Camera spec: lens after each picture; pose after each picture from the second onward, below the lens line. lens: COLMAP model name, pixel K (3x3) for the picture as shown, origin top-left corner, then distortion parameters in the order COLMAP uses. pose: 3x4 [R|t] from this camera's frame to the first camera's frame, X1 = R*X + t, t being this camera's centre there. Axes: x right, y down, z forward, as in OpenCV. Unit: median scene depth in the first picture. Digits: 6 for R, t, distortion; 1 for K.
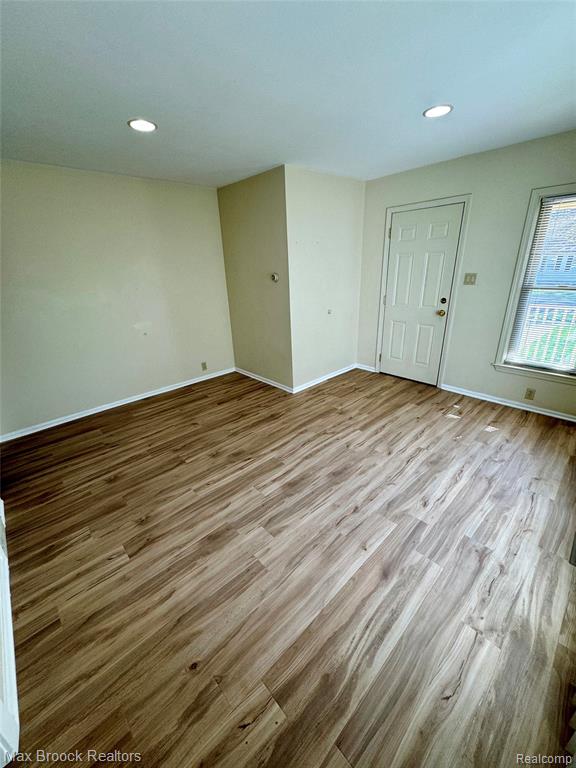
lens RADIAL K [[304.9, 0, 289.4], [0, 304.9, 384.1], [0, 0, 1]] dist [-0.001371, -0.000159]
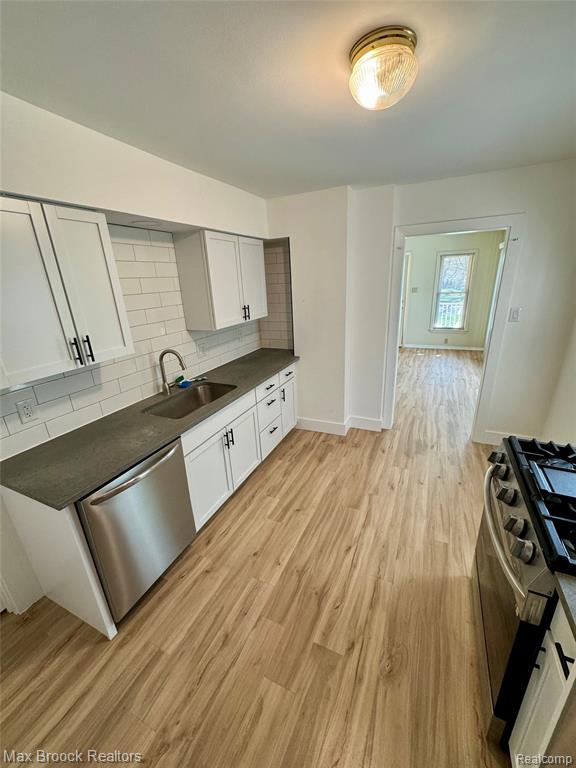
lens RADIAL K [[304.9, 0, 289.4], [0, 304.9, 384.1], [0, 0, 1]] dist [-0.001371, -0.000159]
pose [[0.928246, -0.129512, 0.348692, -1.373927], [0.148641, 0.988479, -0.028550, 0.303622], [-0.340977, 0.078332, 0.936803, -0.832972]]
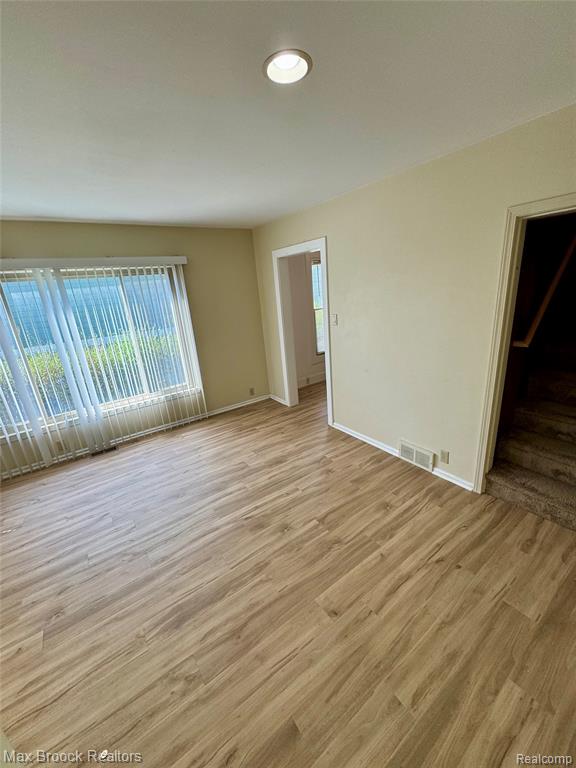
lens RADIAL K [[304.9, 0, 289.4], [0, 304.9, 384.1], [0, 0, 1]] dist [-0.001371, -0.000159]
pose [[-0.984958, 0.066011, 0.159686, -0.457466], [0.152501, 0.766605, 0.623746, -0.645491], [-0.081242, 0.638716, -0.765141, 1.525691]]
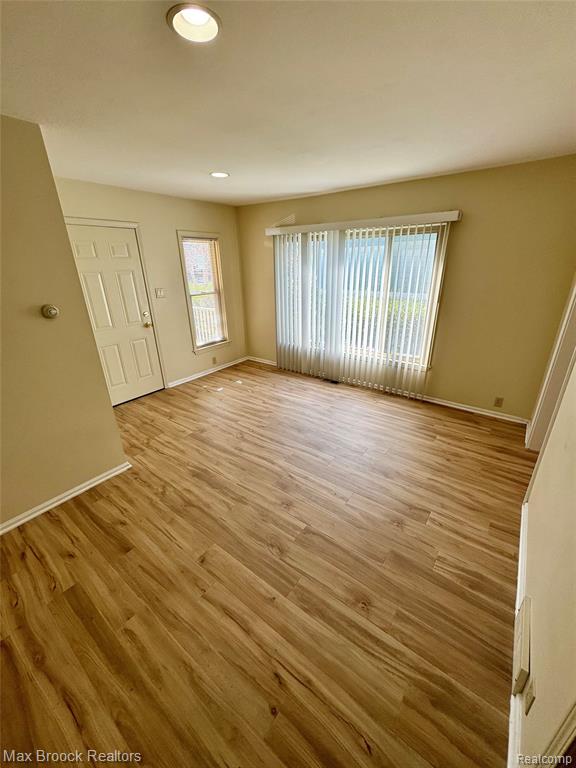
lens RADIAL K [[304.9, 0, 289.4], [0, 304.9, 384.1], [0, 0, 1]] dist [-0.001371, -0.000159]
pose [[-0.177379, -0.332939, 0.926115, -1.012594], [0.382873, 0.843556, 0.376591, -0.403373], [-0.906612, 0.421384, -0.022155, 0.961023]]
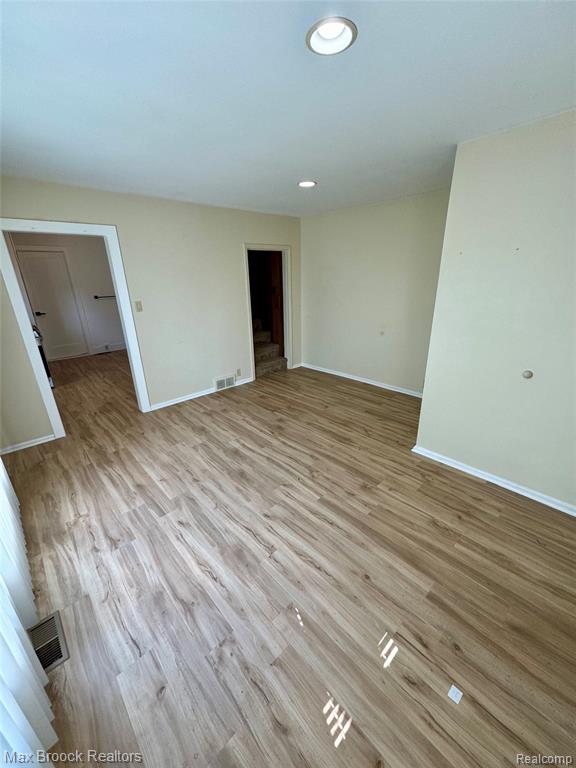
lens RADIAL K [[304.9, 0, 289.4], [0, 304.9, 384.1], [0, 0, 1]] dist [-0.001371, -0.000159]
pose [[0.002278, 0.378108, -0.925759, 1.035439], [-0.351016, 0.867156, 0.353309, -0.433974], [0.936367, 0.324152, 0.134697, 0.885986]]
